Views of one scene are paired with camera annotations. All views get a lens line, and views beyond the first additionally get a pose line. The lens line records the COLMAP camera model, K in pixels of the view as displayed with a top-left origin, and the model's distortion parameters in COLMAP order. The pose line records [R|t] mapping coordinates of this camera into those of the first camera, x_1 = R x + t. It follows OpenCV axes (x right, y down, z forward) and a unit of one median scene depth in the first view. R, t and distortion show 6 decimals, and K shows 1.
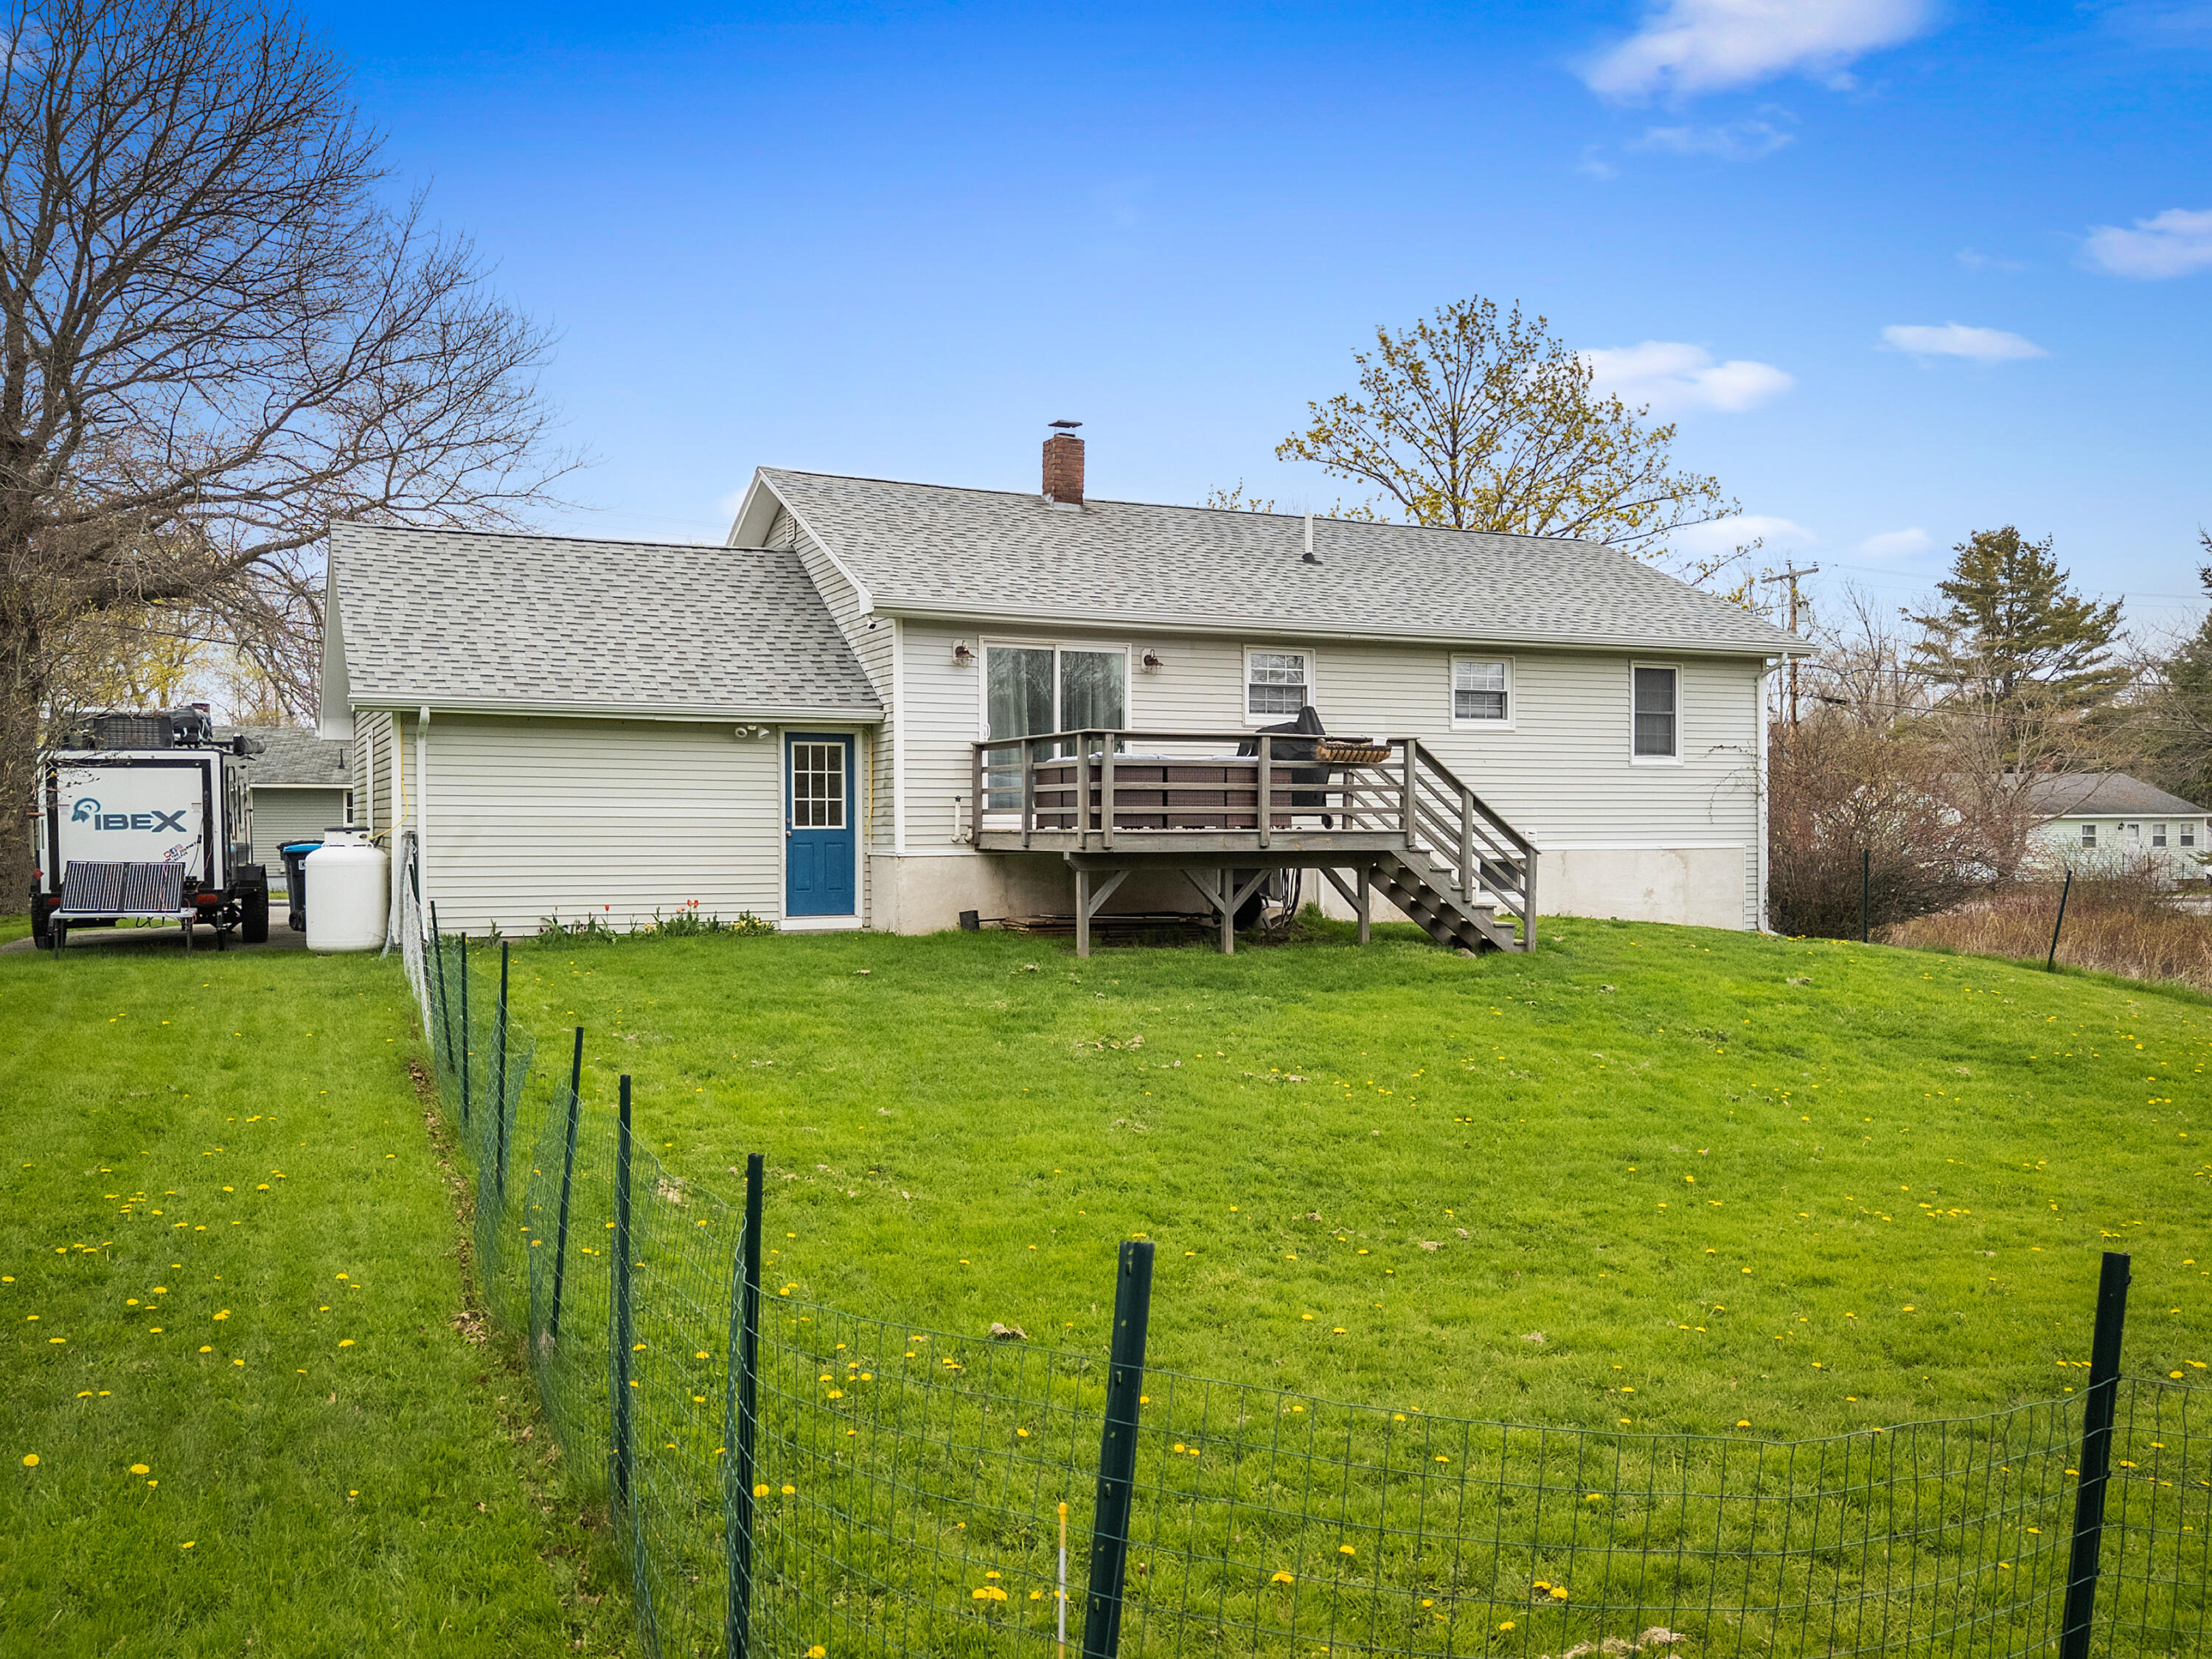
lens RADIAL K [[1725.6, 0, 1097.7], [0, 1725.6, 774.5], [0, 0, 1]] dist [0.075754, -0.009751]
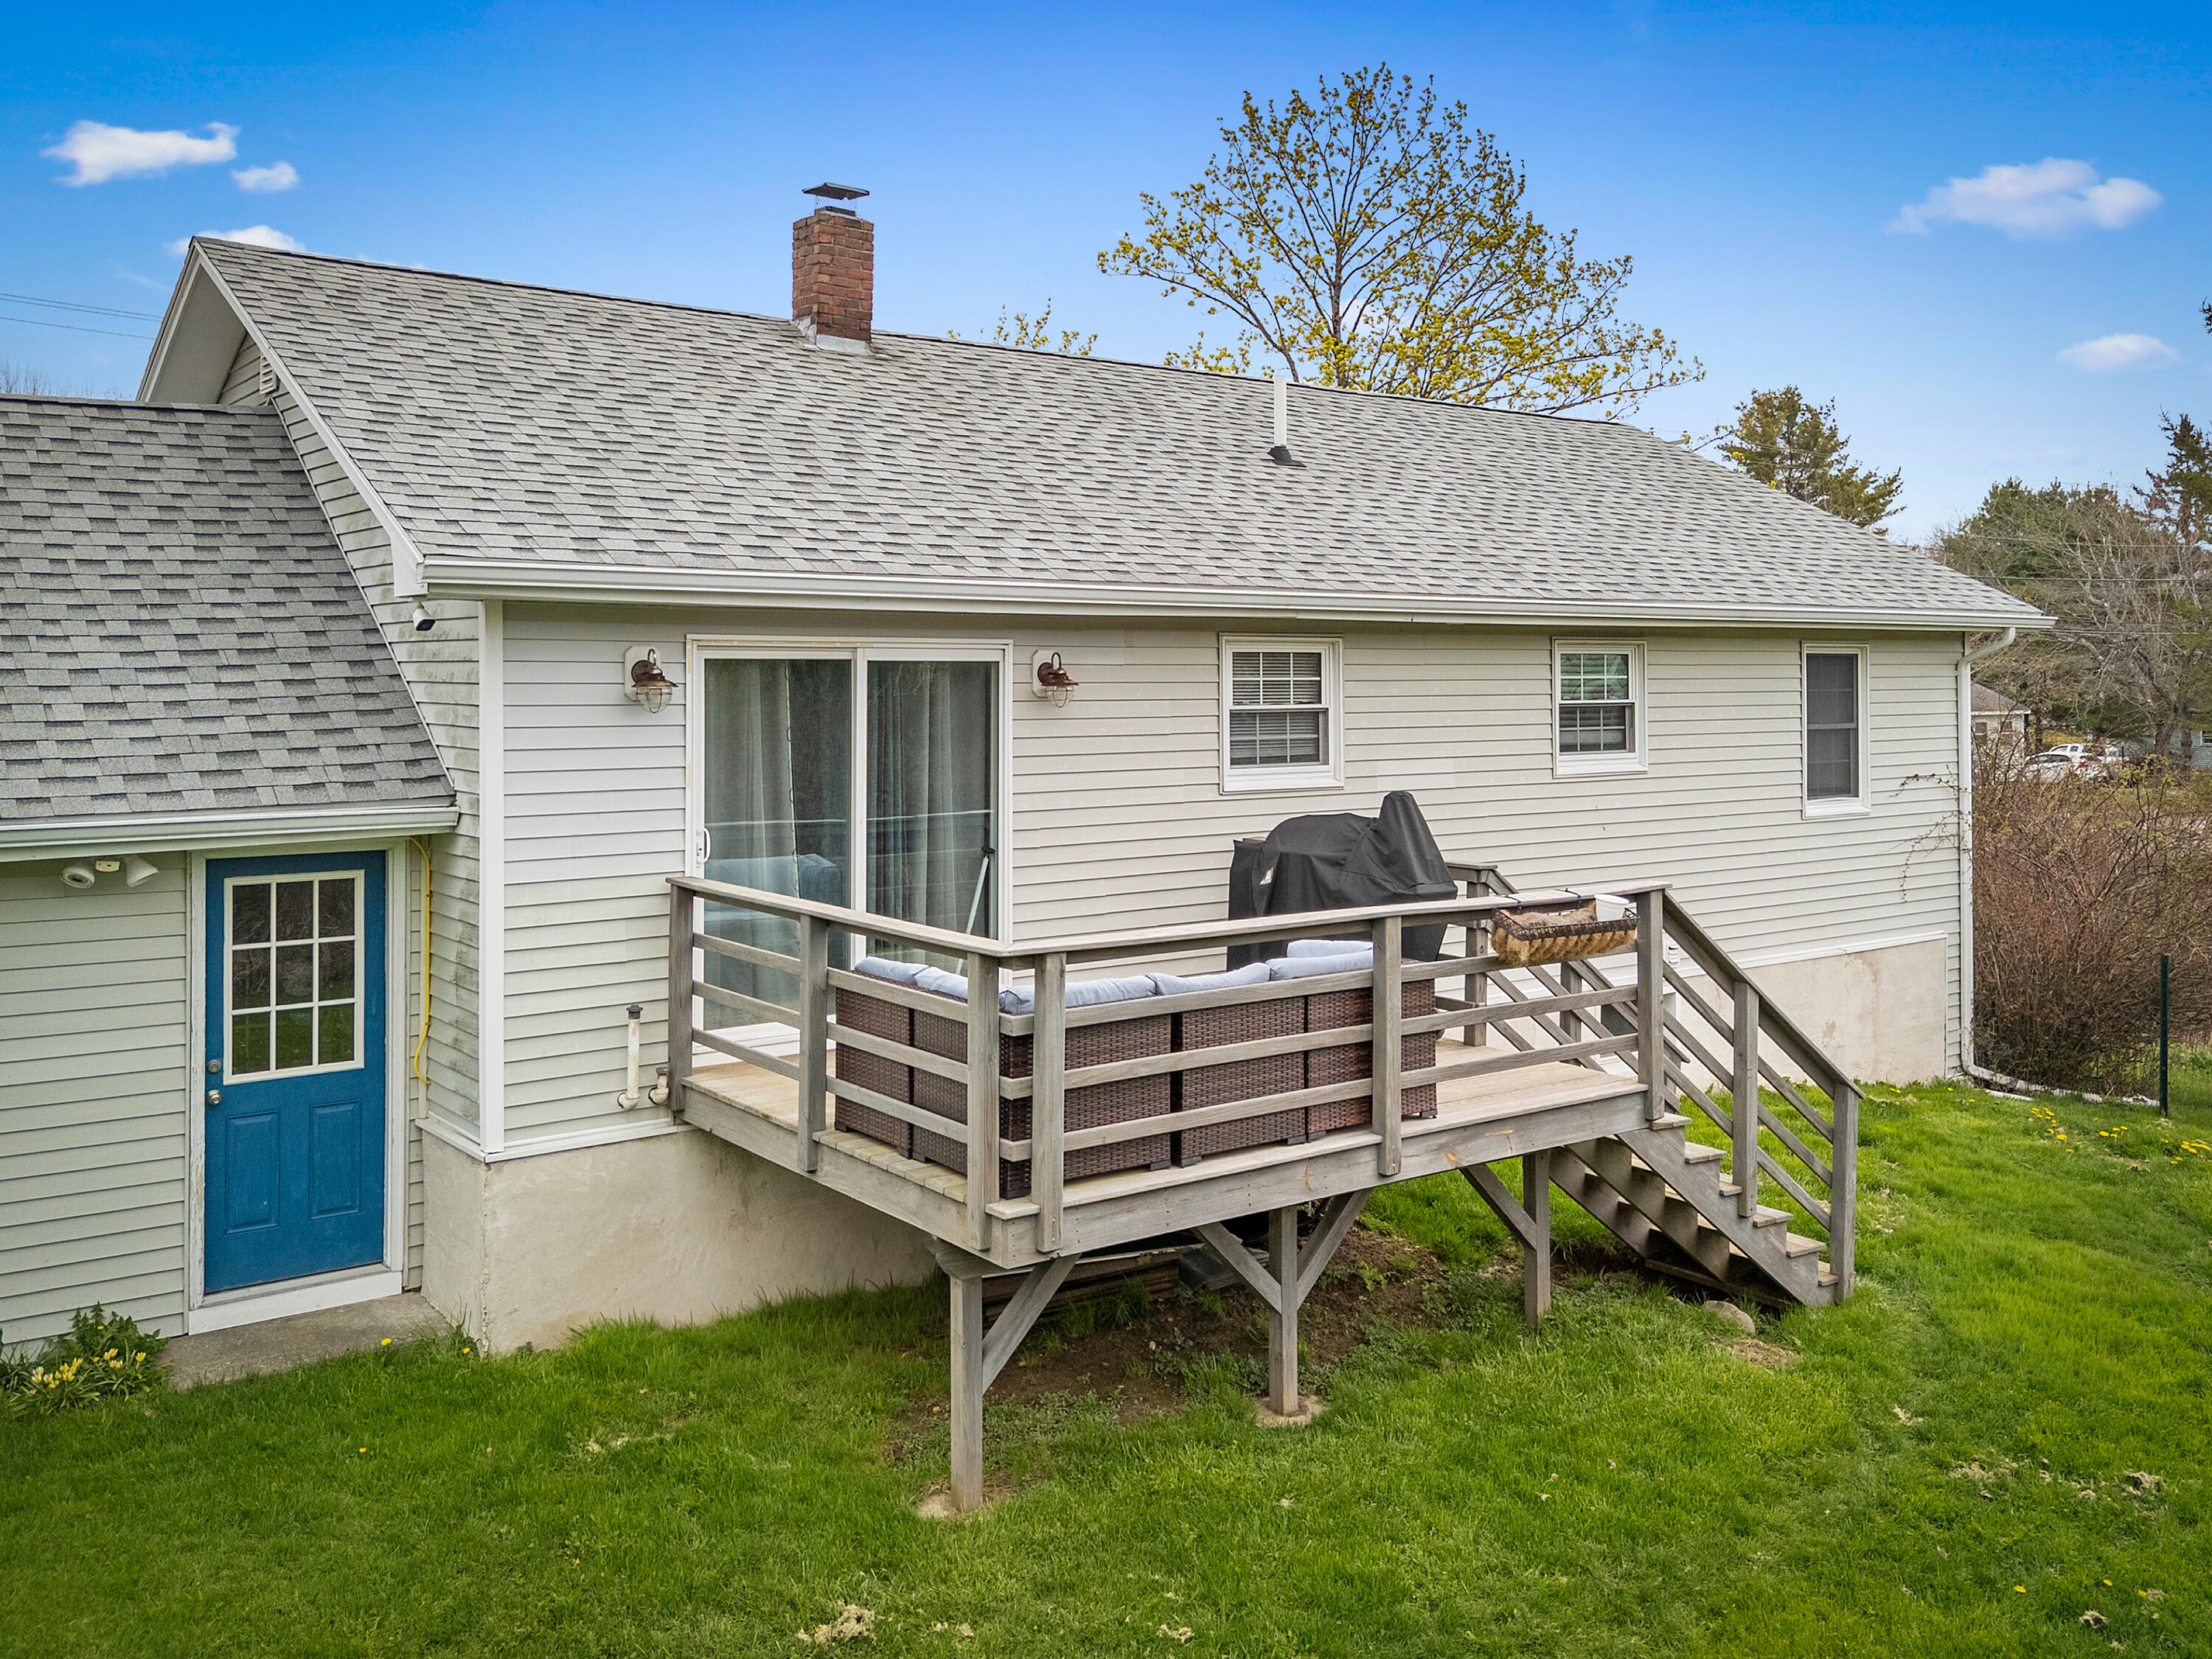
lens RADIAL K [[1915.1, 0, 1232.7], [0, 1915.1, 626.1], [0, 0, 1]] dist [0.082389, -0.101210]
pose [[0.972615, 0.005646, 0.232355, -0.043856], [-0.005856, 0.999983, 0.000214, -0.078018], [-0.232350, -0.001569, 0.972631, 0.445791]]
